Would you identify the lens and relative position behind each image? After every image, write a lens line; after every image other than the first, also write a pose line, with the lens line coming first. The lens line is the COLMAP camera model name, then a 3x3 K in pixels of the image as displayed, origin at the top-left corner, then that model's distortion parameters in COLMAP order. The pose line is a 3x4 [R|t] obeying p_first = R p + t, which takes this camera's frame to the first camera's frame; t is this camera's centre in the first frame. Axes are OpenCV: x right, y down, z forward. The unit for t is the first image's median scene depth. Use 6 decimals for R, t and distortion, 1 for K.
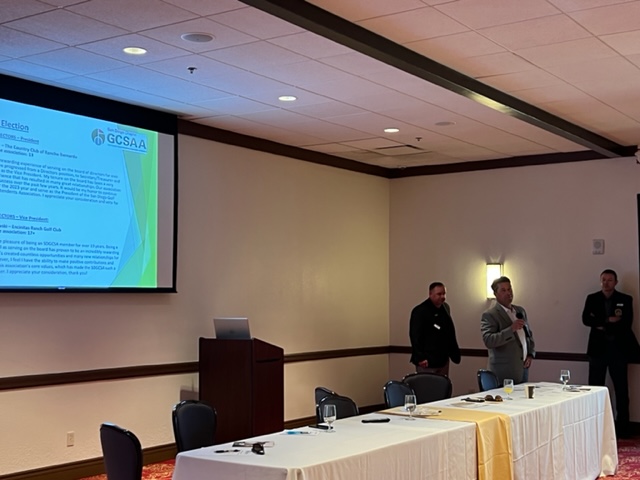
lens RADIAL K [[911.4, 0, 321.4], [0, 911.4, 236.9], [0, 0, 1]] dist [0.102211, 0.000000]
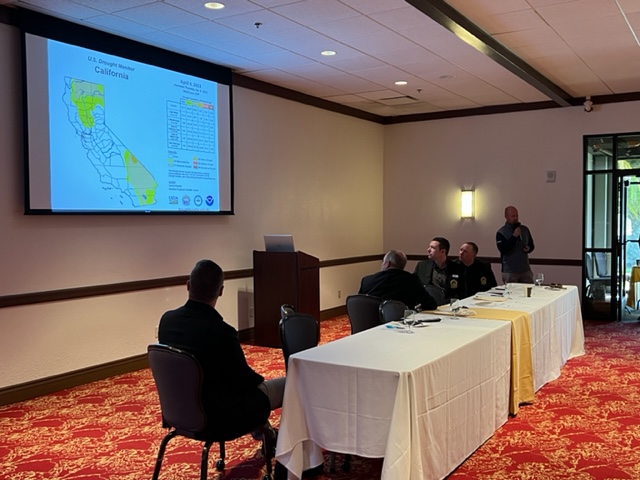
lens RADIAL K [[654.7, 0, 320.0], [0, 654.7, 244.8], [0, 0, 1]] dist [0.037055, 0.000000]
pose [[0.999233, -0.007548, 0.038433, -0.075981], [0.003292, 0.993970, 0.109600, 0.004152], [-0.039028, -0.109389, 0.993233, 0.102808]]
